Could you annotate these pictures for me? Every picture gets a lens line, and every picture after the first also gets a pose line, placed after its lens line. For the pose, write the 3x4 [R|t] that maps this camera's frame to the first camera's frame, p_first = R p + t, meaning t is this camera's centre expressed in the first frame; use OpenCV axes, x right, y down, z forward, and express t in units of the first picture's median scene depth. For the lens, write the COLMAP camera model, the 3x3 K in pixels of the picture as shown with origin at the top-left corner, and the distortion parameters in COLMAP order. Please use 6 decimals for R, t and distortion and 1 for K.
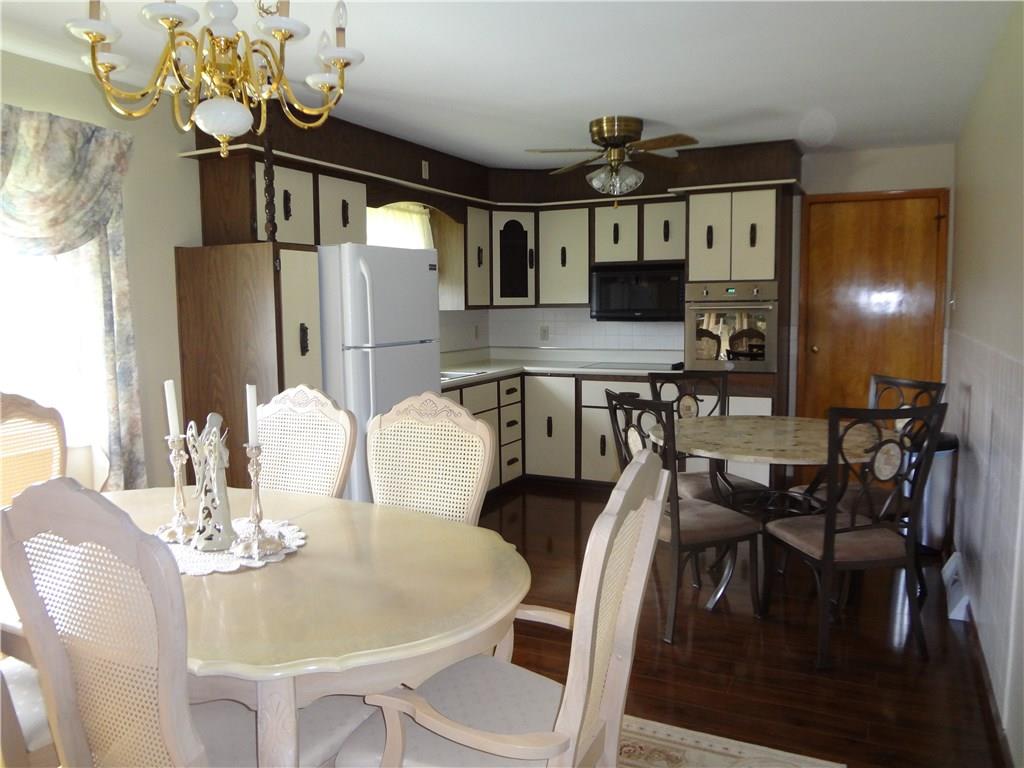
lens RADIAL K [[748.0, 0, 513.1], [0, 748.0, 379.2], [0, 0, 1]] dist [-0.049586, 0.006078]
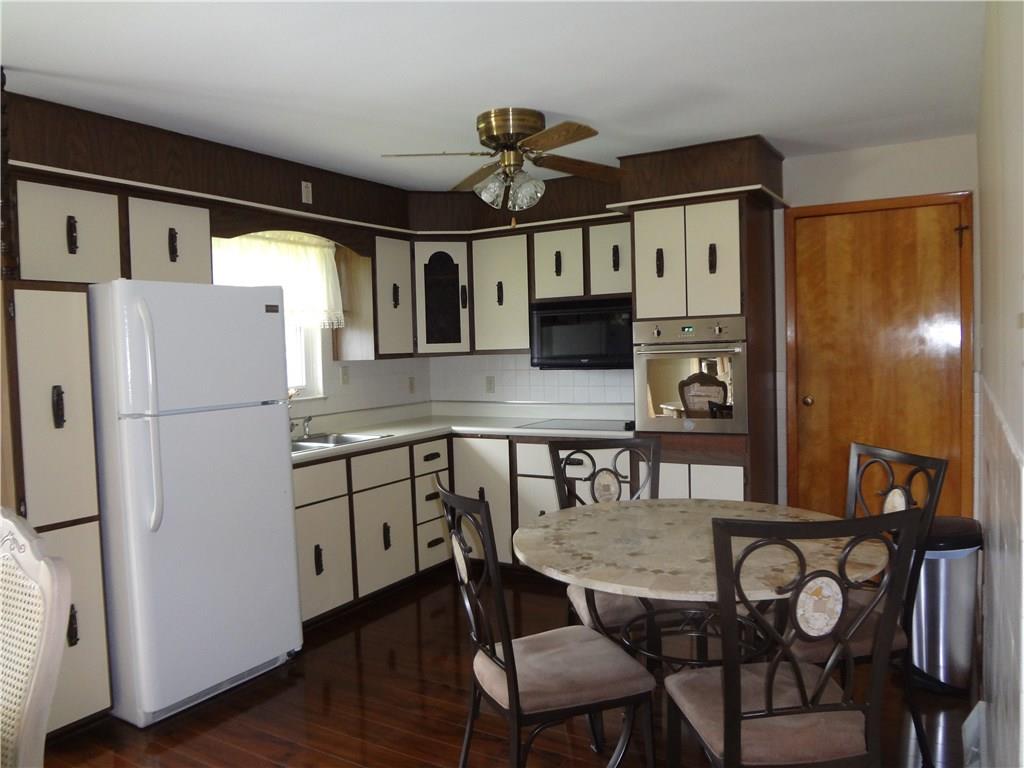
lens RADIAL K [[748.0, 0, 513.1], [0, 748.0, 387.9], [0, 0, 1]] dist [-0.049586, 0.006078]
pose [[0.996806, -0.015034, -0.078435, 0.166678], [0.011409, 0.998855, -0.046458, -0.022723], [0.079044, 0.045414, 0.995836, 0.200842]]
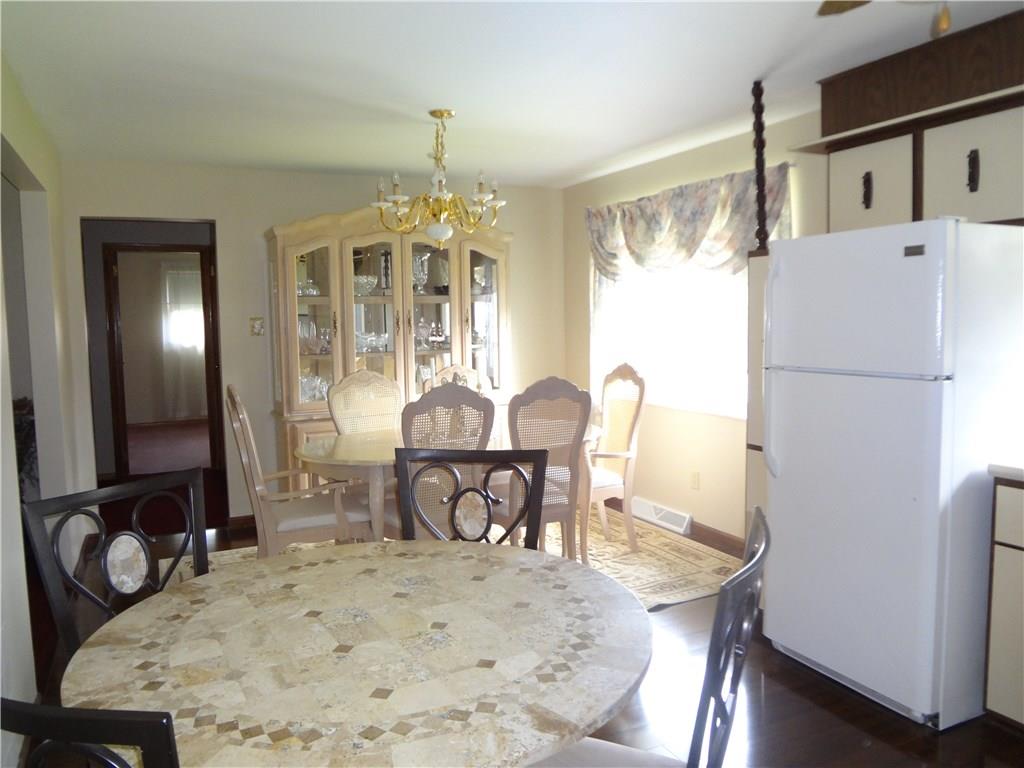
lens RADIAL K [[748.0, 0, 514.2], [0, 748.0, 383.5], [0, 0, 1]] dist [-0.049586, 0.006078]
pose [[-0.603691, 0.089405, -0.792189, 0.441550], [-0.051531, 0.987238, 0.150687, -0.096583], [0.795551, 0.131791, -0.591380, 0.901816]]
